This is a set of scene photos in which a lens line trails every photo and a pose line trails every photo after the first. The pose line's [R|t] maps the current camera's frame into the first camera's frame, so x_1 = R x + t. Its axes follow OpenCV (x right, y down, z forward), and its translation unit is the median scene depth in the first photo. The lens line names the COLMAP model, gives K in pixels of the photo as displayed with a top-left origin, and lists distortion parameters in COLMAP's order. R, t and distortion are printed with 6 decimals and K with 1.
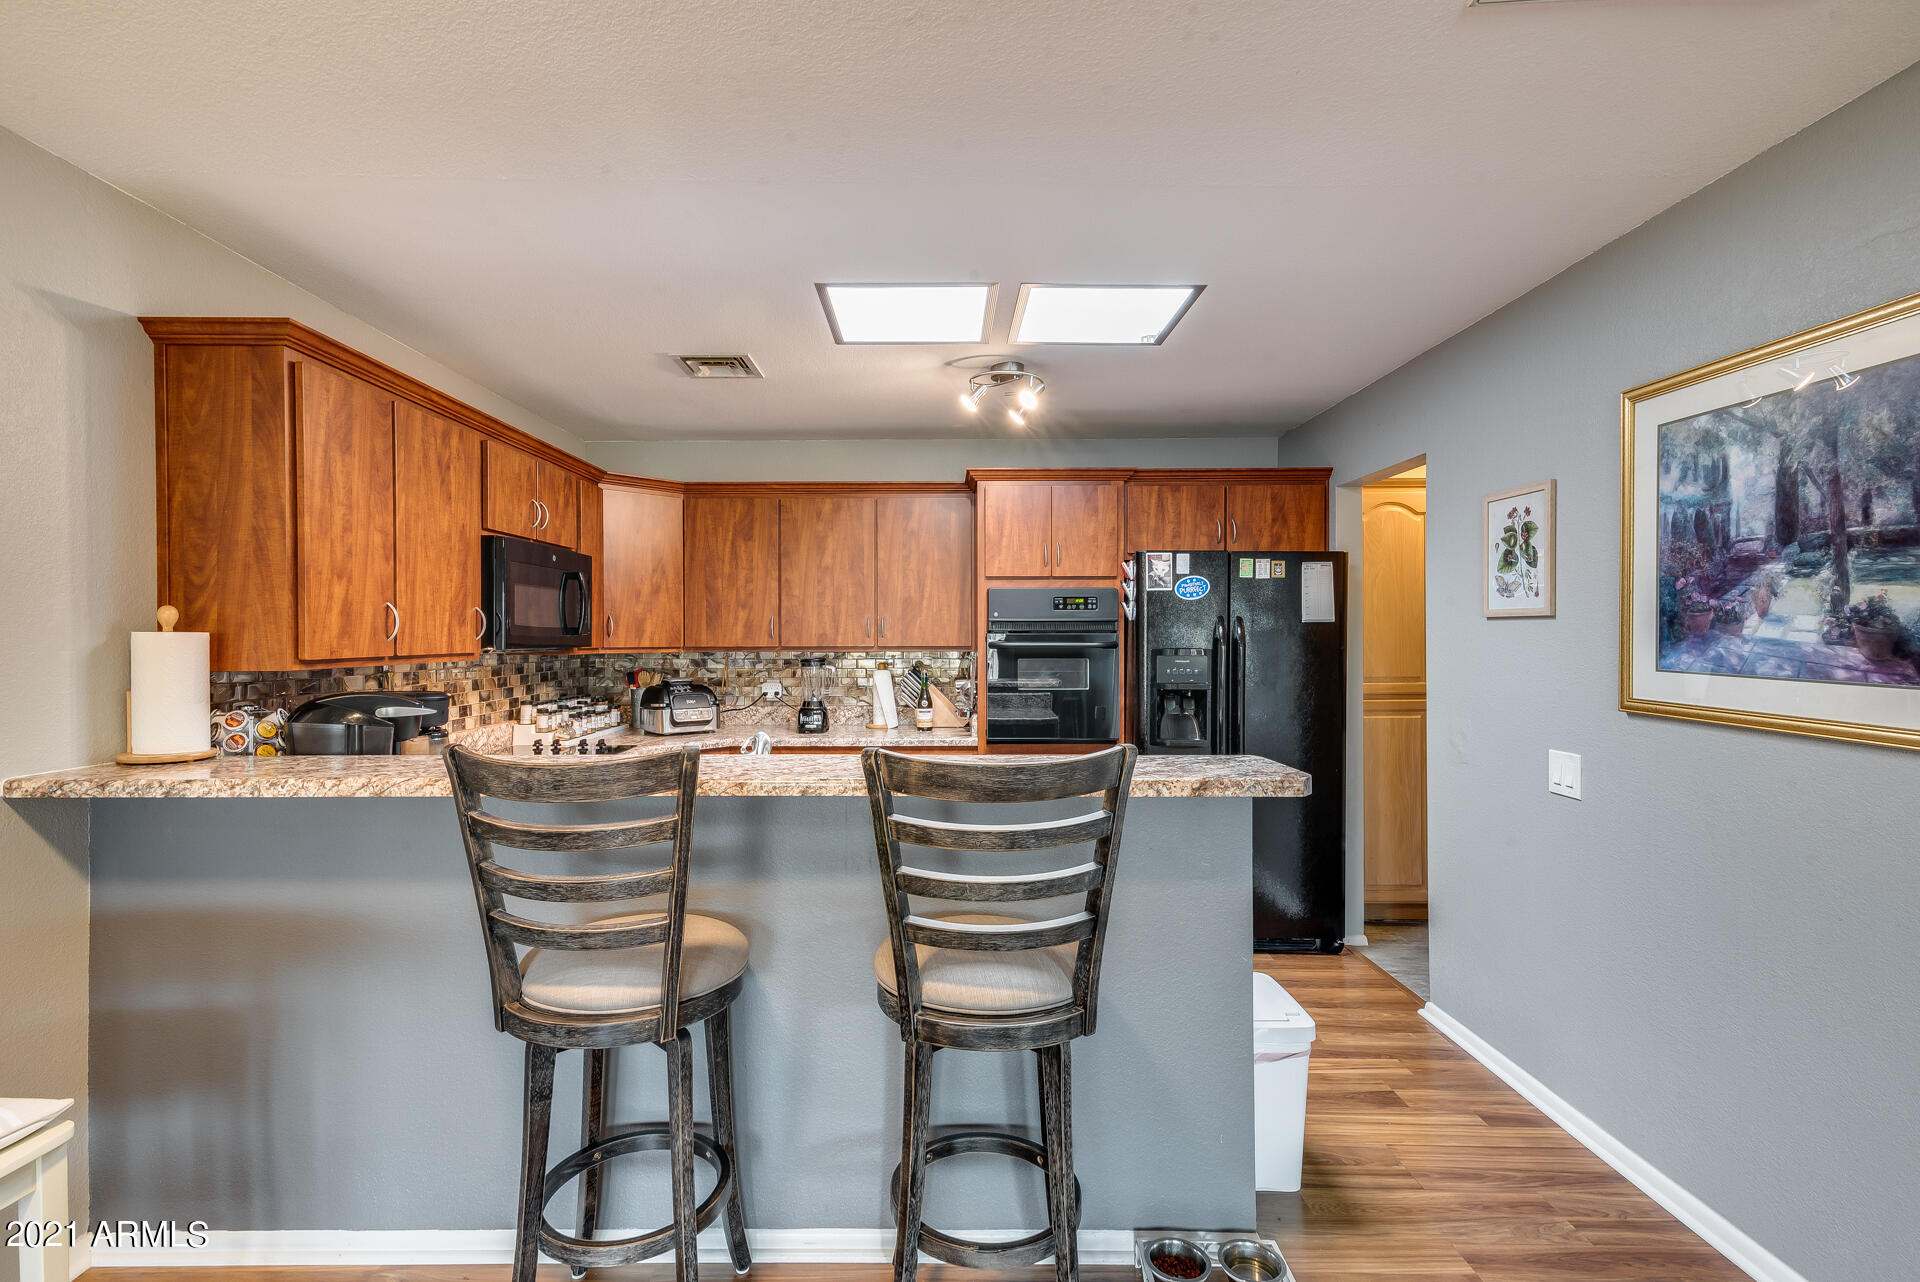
lens RADIAL K [[887.8, 0, 951.5], [0, 887.8, 643.0], [0, 0, 1]] dist [0.014582, -0.000608]
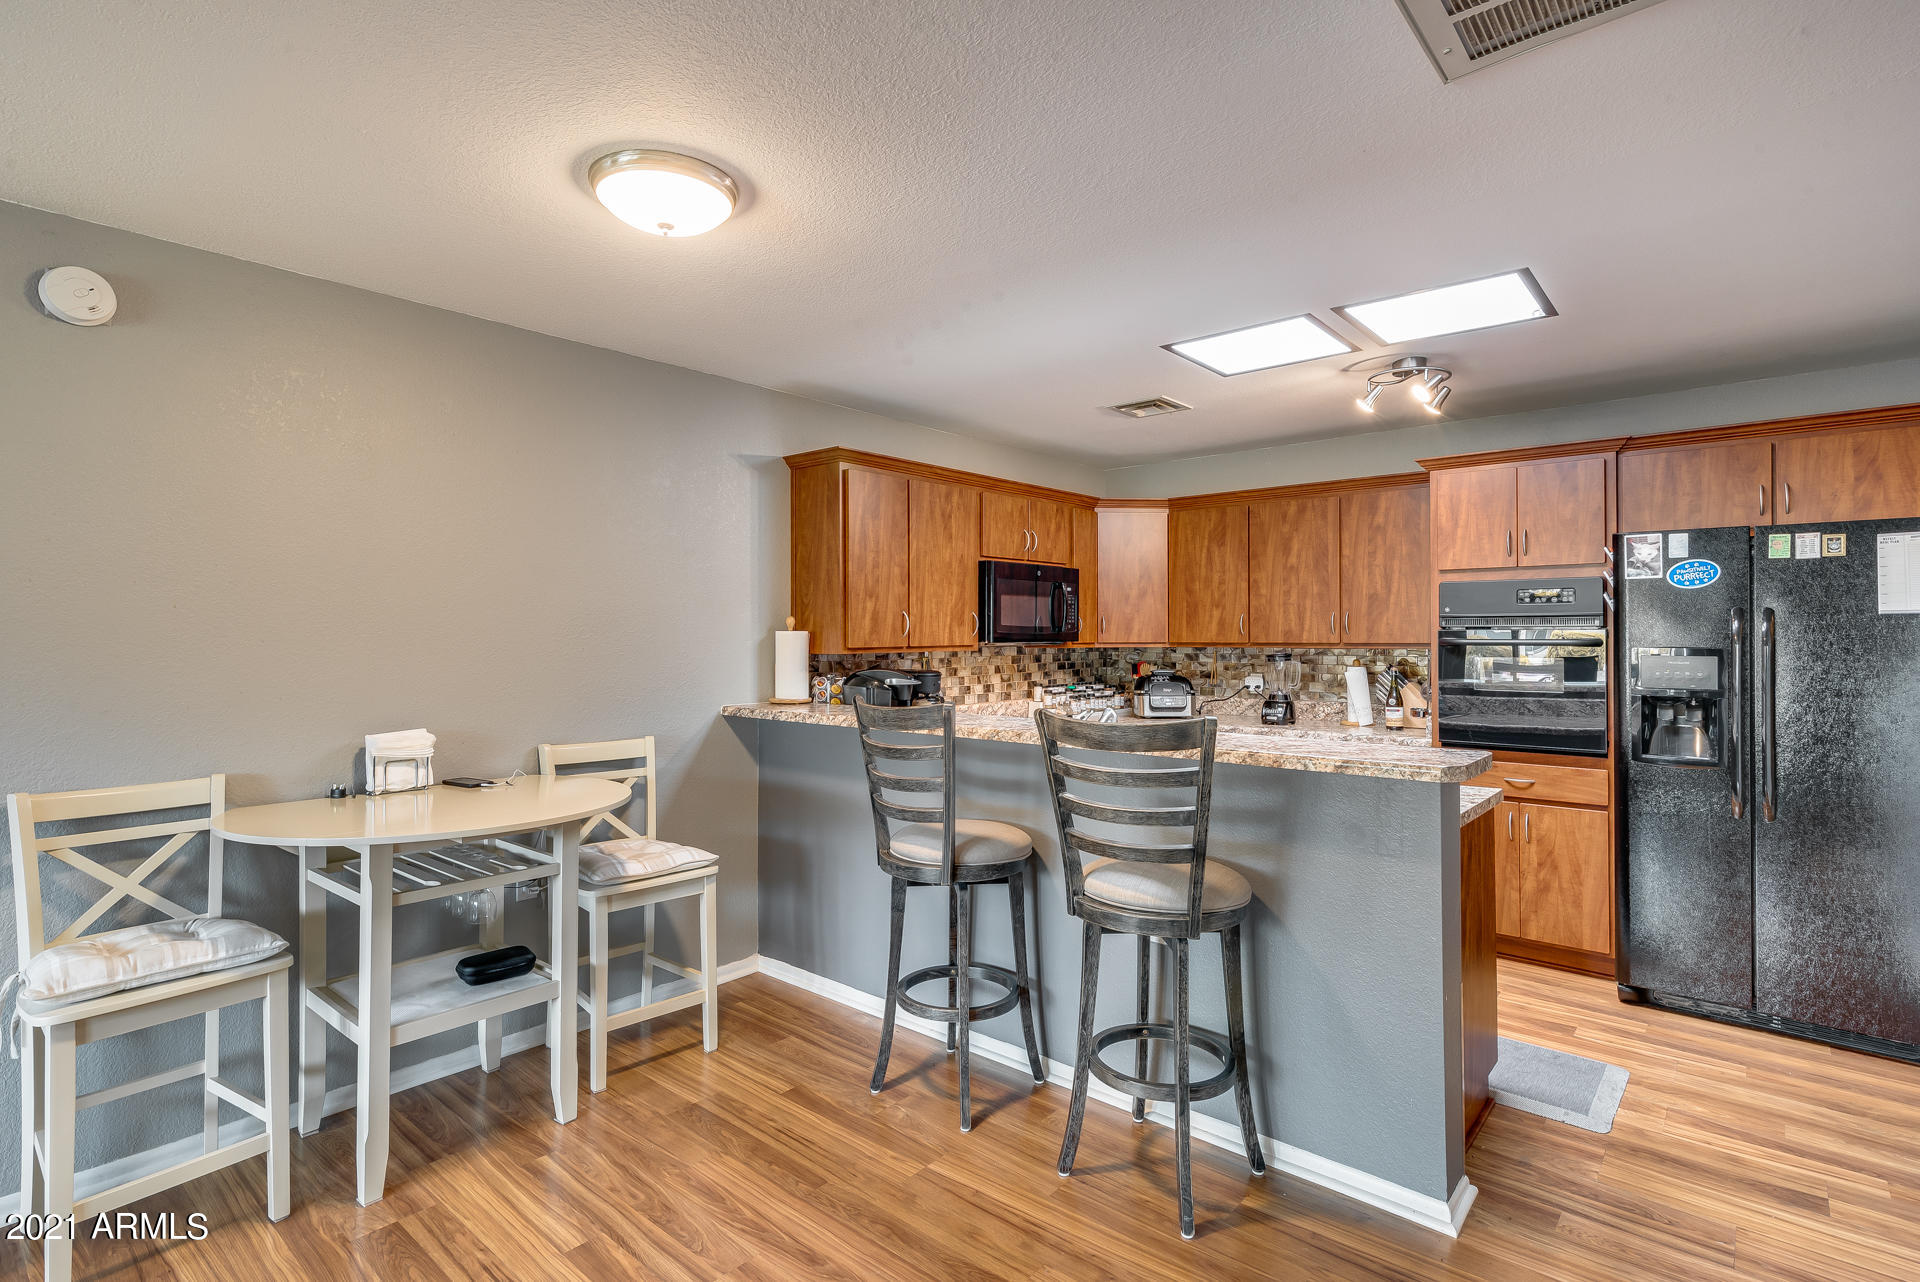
lens RADIAL K [[956.7, 0, 960.1], [0, 956.7, 626.7], [0, 0, 1]] dist [-0.001358, 0.000217]
pose [[0.756358, -0.005178, -0.654137, 0.384741], [-0.004135, 0.999911, -0.012696, 0.001225], [0.654145, 0.012308, 0.756269, -0.134855]]
